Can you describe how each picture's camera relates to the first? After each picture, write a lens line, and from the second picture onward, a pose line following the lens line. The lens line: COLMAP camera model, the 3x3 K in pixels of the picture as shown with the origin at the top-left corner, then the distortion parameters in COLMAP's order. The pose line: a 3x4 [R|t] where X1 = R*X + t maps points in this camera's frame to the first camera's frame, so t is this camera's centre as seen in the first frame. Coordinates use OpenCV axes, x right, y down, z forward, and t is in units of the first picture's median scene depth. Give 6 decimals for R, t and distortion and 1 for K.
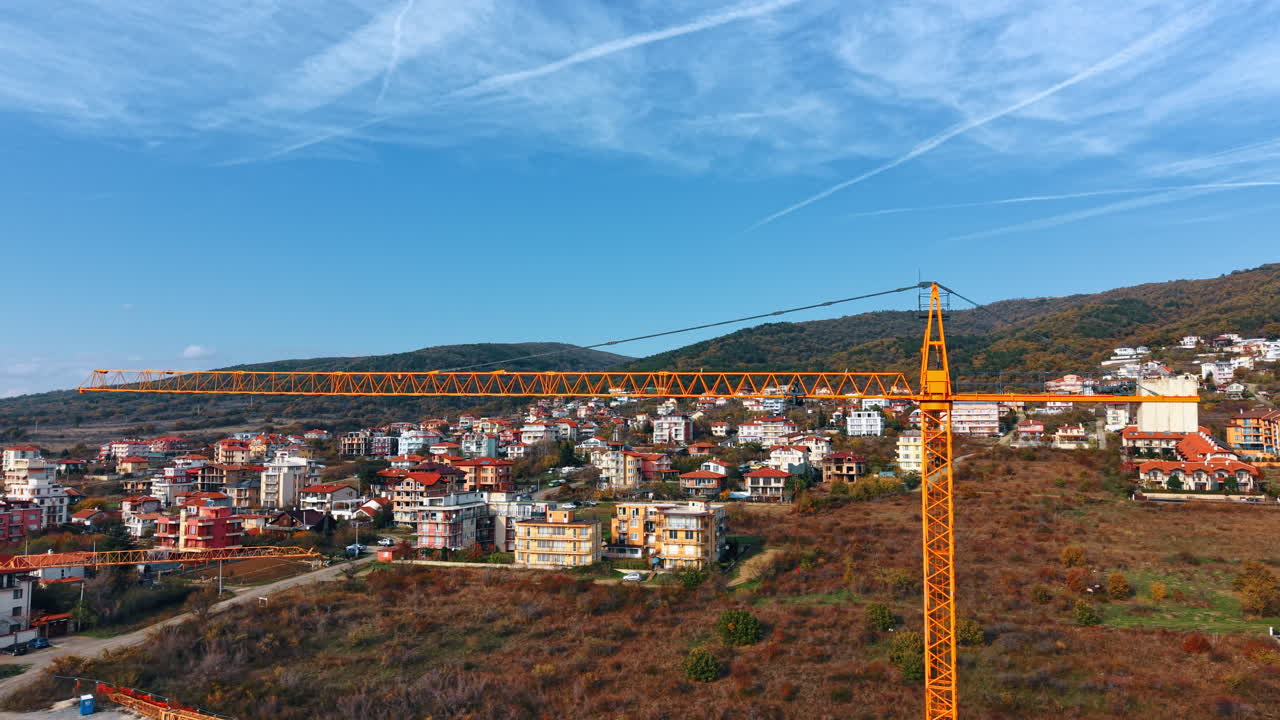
lens RADIAL K [[915.4, 0, 640.0], [0, 915.4, 360.0], [0, 0, 1]] dist [0.055422, -0.072223]
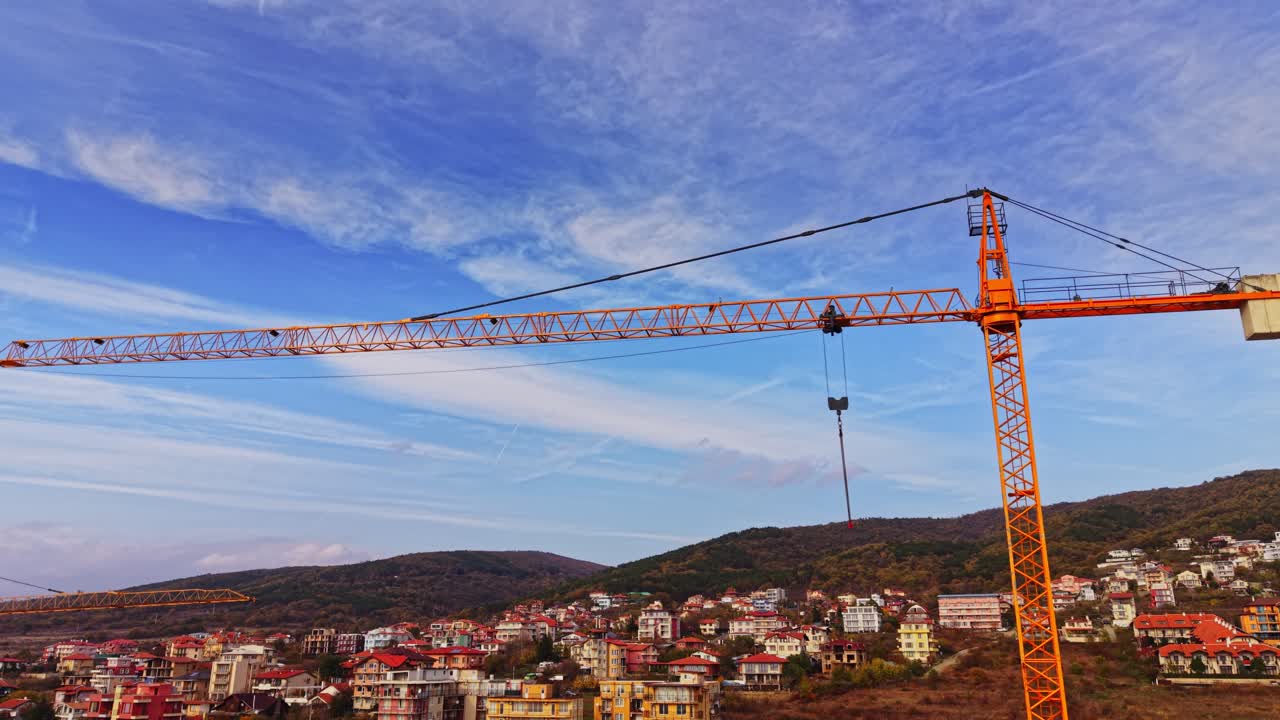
lens RADIAL K [[919.2, 0, 640.0], [0, 919.2, 360.0], [0, 0, 1]] dist [0.025843, -0.028680]
pose [[0.999814, 0.007927, 0.017579, -0.003346], [-0.003708, 0.973622, -0.228135, 0.040899], [-0.018924, 0.228028, 0.973471, 0.028508]]
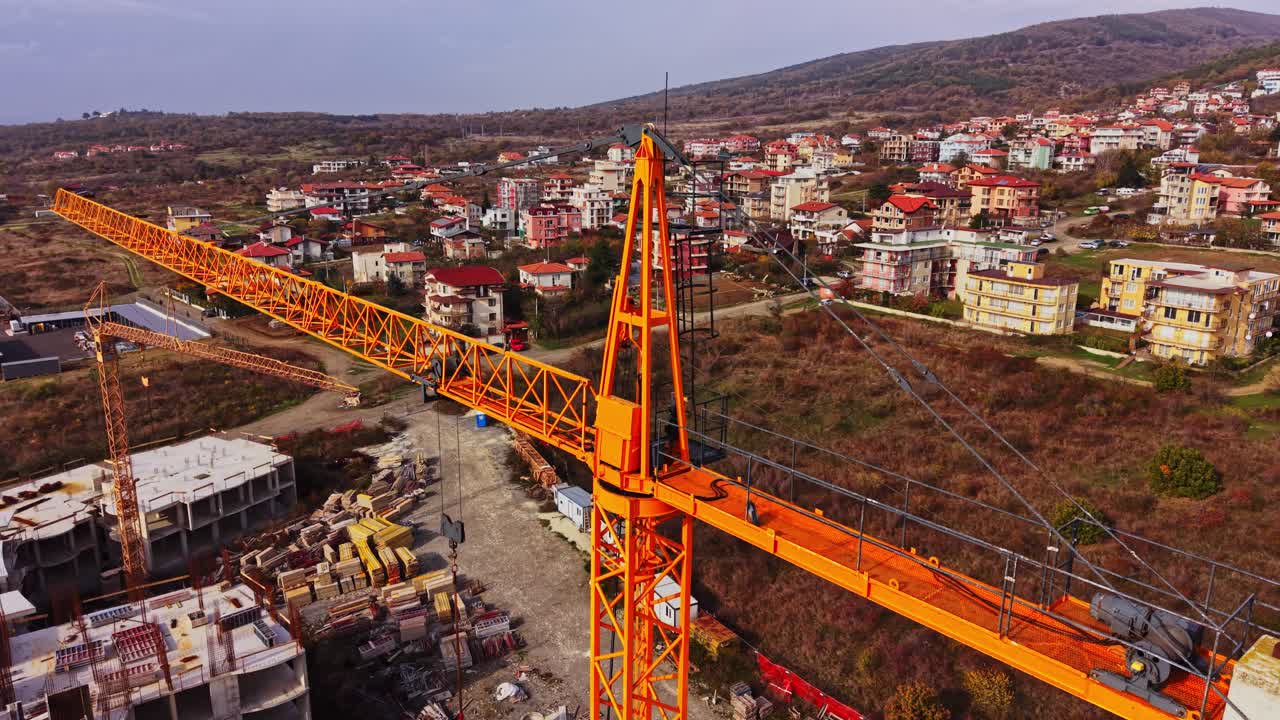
lens RADIAL K [[915.4, 0, 640.0], [0, 915.4, 360.0], [0, 0, 1]] dist [0.055422, -0.072223]
pose [[0.809453, 0.149779, -0.567760, 0.076359], [0.043956, 0.948750, 0.312955, -0.016527], [0.585537, -0.278279, 0.761385, 0.108074]]
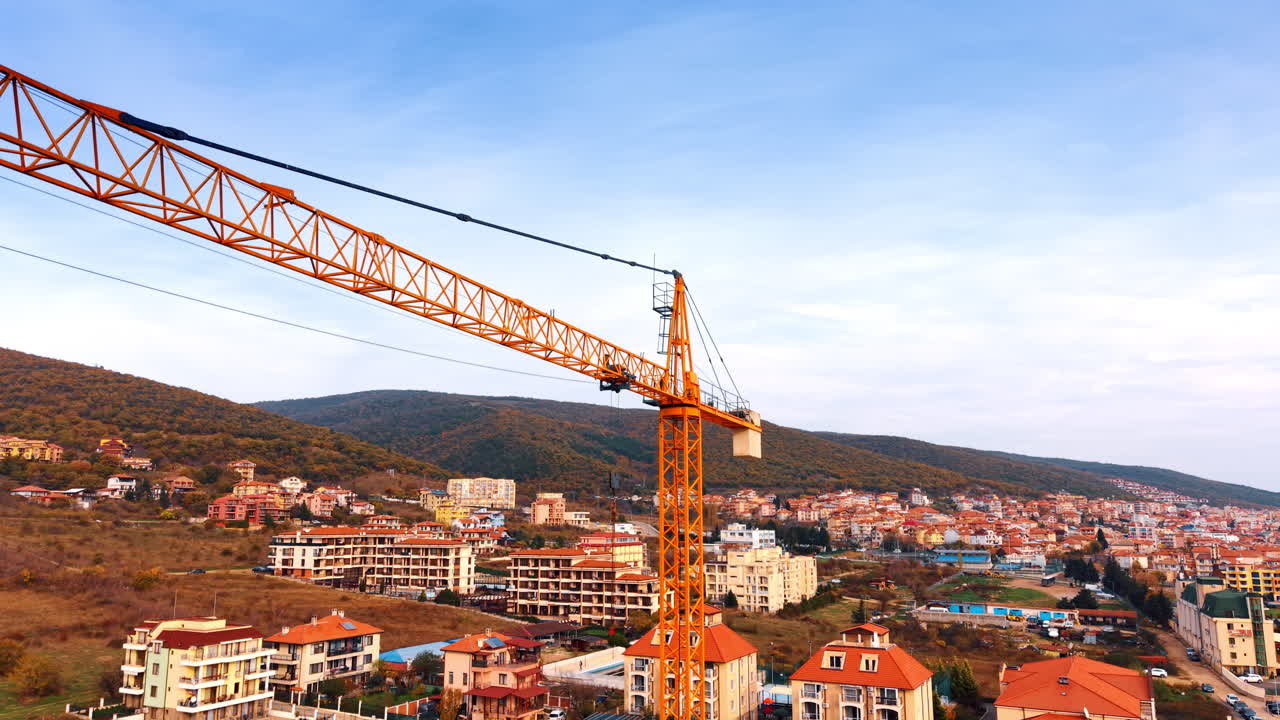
lens RADIAL K [[915.4, 0, 640.0], [0, 915.4, 360.0], [0, 0, 1]] dist [0.055422, -0.072223]
pose [[0.177781, 0.167742, 0.969668, -0.078578], [-0.084015, 0.984355, -0.154879, 0.020388], [-0.980477, -0.053932, 0.189092, 0.128884]]
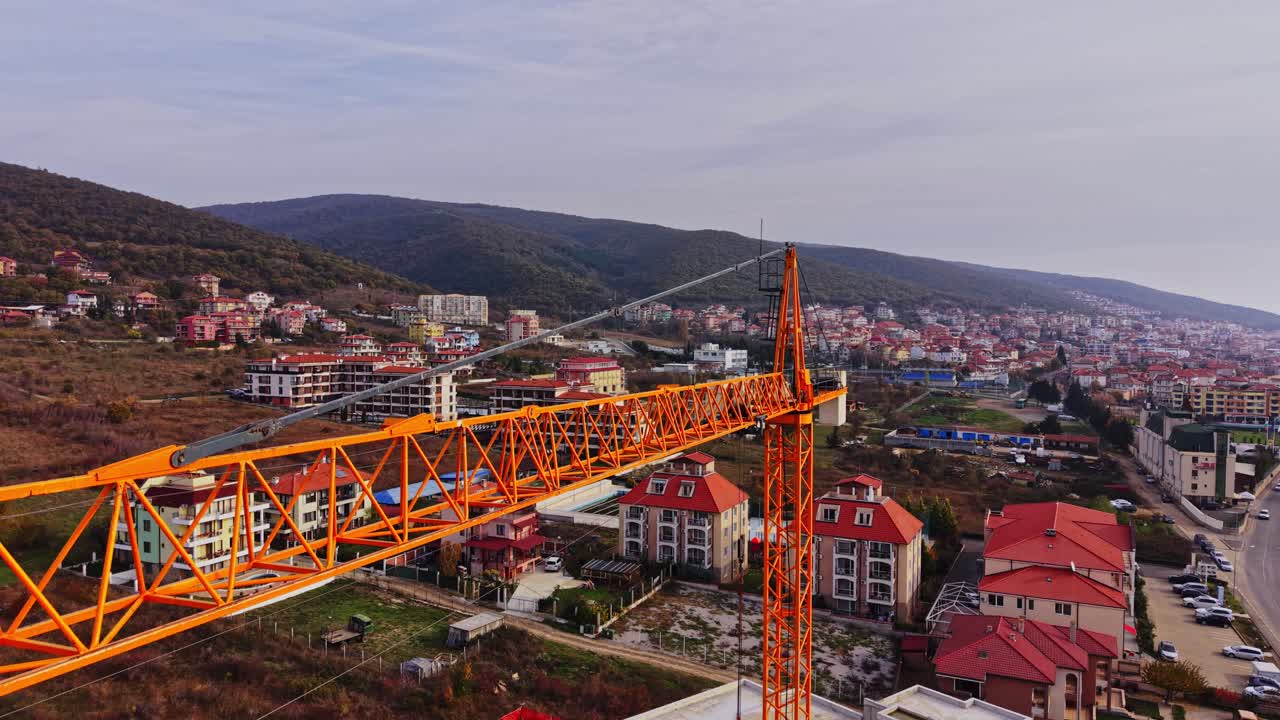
lens RADIAL K [[915.4, 0, 640.0], [0, 915.4, 360.0], [0, 0, 1]] dist [0.055422, -0.072223]
pose [[0.141395, -0.037195, 0.989254, -0.061135], [-0.090869, 0.994588, 0.050384, -0.002891], [-0.985774, -0.097016, 0.137250, 0.150142]]
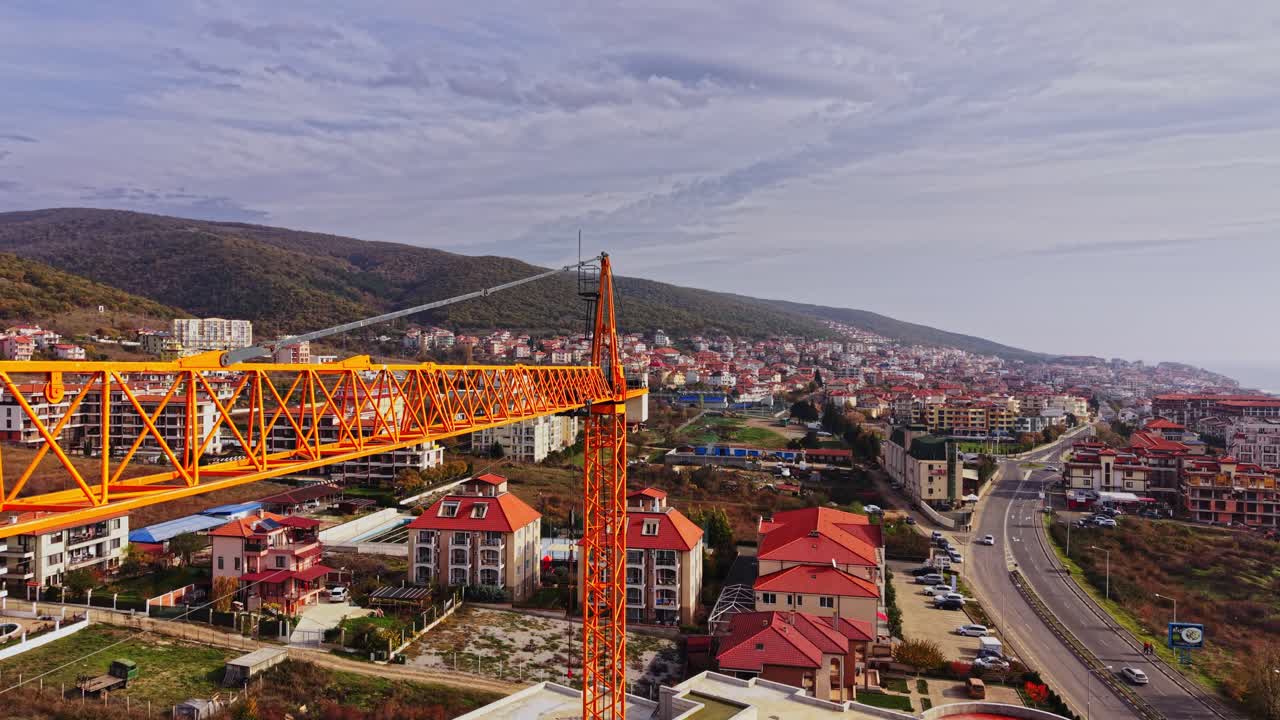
lens RADIAL K [[915.4, 0, 640.0], [0, 915.4, 360.0], [0, 0, 1]] dist [0.055422, -0.072223]
pose [[-0.094726, -0.007671, 0.995474, -0.072240], [-0.088490, 0.996077, -0.000745, 0.000995], [-0.991563, -0.088160, -0.095033, 0.154464]]
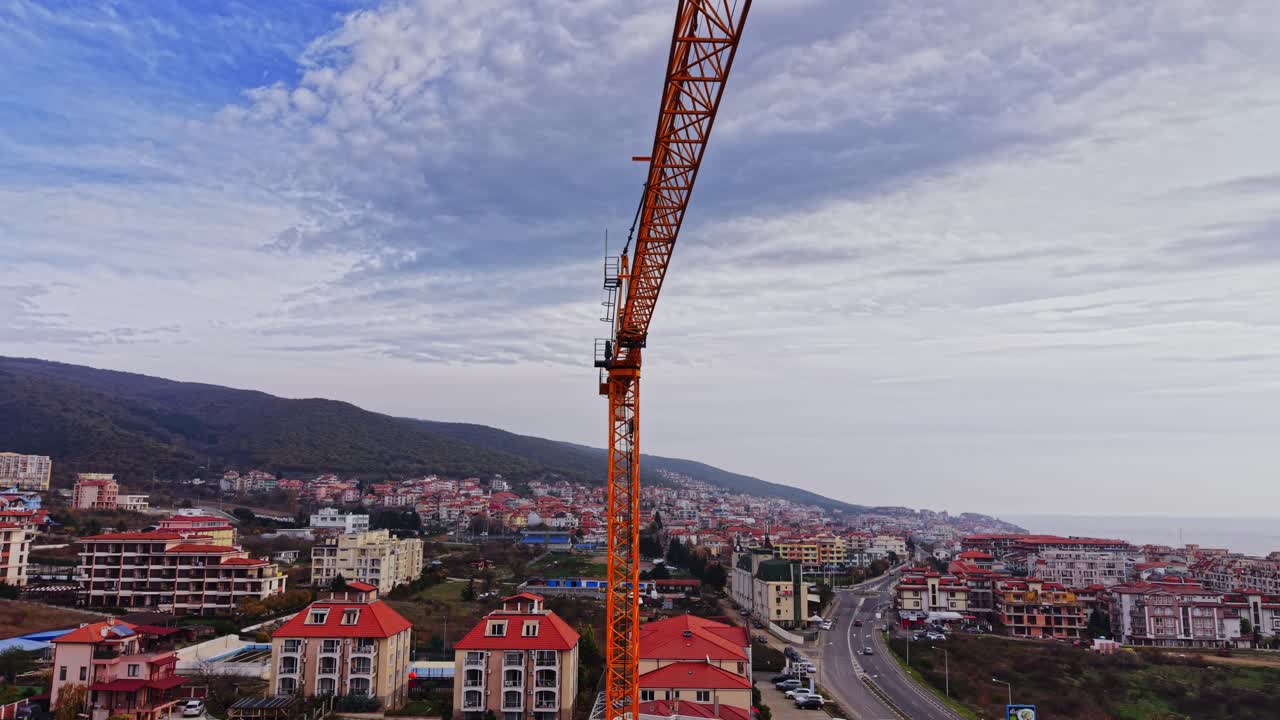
lens RADIAL K [[915.4, 0, 640.0], [0, 915.4, 360.0], [0, 0, 1]] dist [0.055422, -0.072223]
pose [[-0.273643, 0.150425, 0.949996, -0.090746], [-0.086605, 0.979829, -0.180095, 0.030922], [-0.957924, -0.131556, -0.255096, 0.181467]]
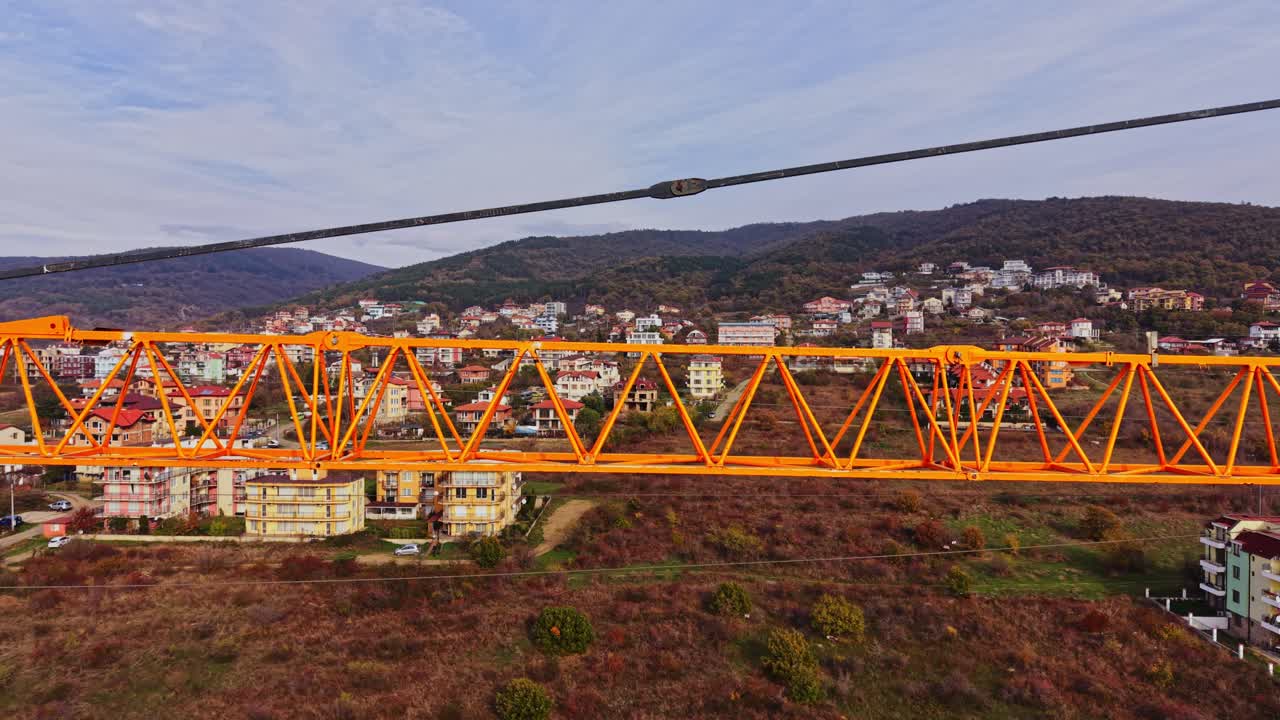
lens RADIAL K [[913.5, 0, 640.0], [0, 913.5, 360.0], [0, 0, 1]] dist [0.051803, -0.064288]
pose [[0.965048, 0.003325, 0.262053, -0.014375], [-0.027733, 0.995601, 0.089500, 0.000083], [-0.260603, -0.093639, 0.960894, 0.130757]]
